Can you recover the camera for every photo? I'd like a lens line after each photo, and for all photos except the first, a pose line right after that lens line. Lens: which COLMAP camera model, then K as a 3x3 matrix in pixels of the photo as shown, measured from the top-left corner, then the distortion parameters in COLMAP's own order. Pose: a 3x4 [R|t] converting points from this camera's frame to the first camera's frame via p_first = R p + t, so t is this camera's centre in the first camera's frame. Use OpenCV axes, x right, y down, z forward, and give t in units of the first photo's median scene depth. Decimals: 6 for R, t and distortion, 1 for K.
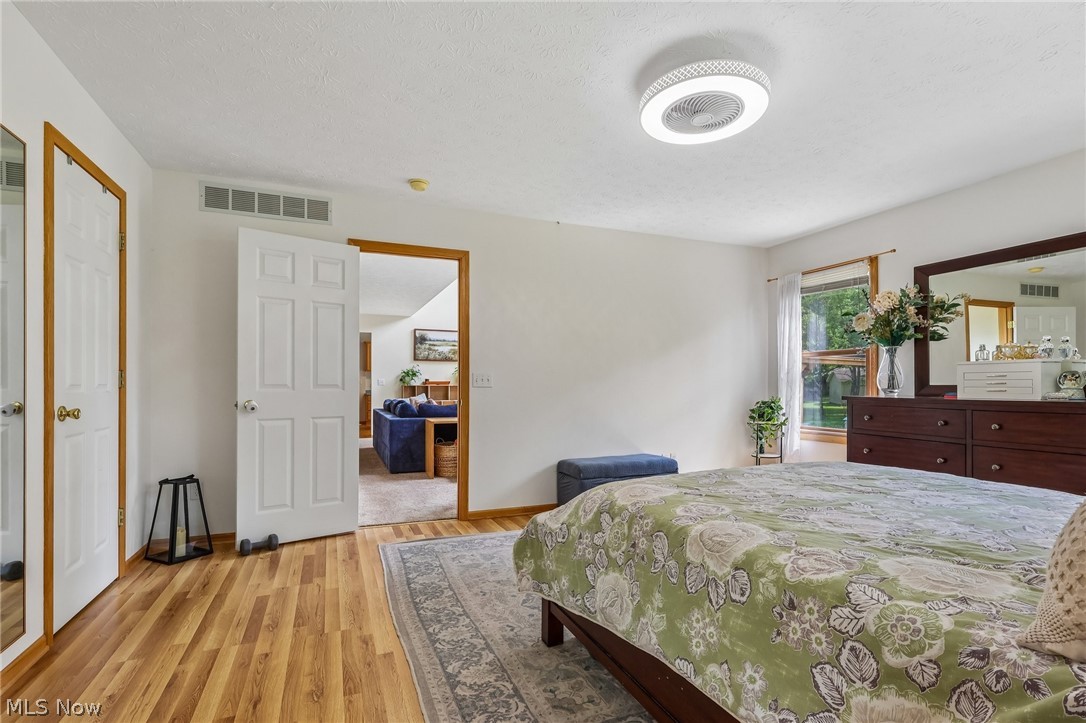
lens RADIAL K [[512.8, 0, 538.3], [0, 512.8, 373.4], [0, 0, 1]] dist [-0.000331, 0.000466]
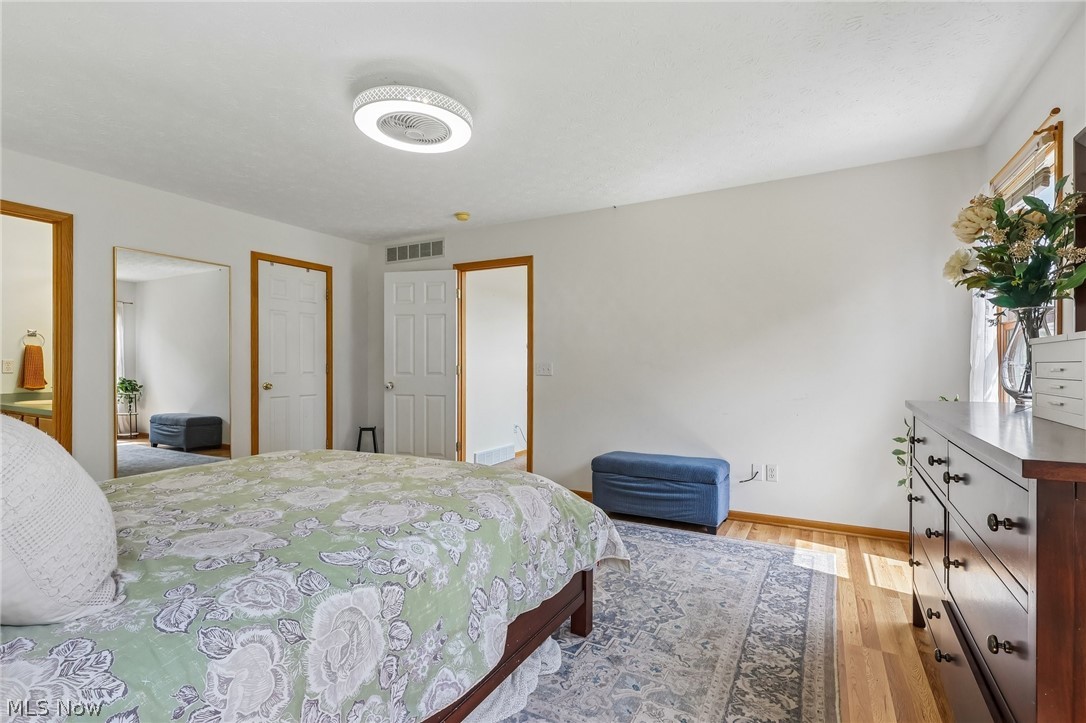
lens RADIAL K [[512.8, 0, 539.9], [0, 512.8, 366.2], [0, 0, 1]] dist [-0.000331, 0.000466]
pose [[0.628256, -0.004239, -0.777995, 2.600497], [0.009947, 0.999947, 0.002584, 0.011061], [0.777943, -0.009362, 0.628265, 1.038046]]
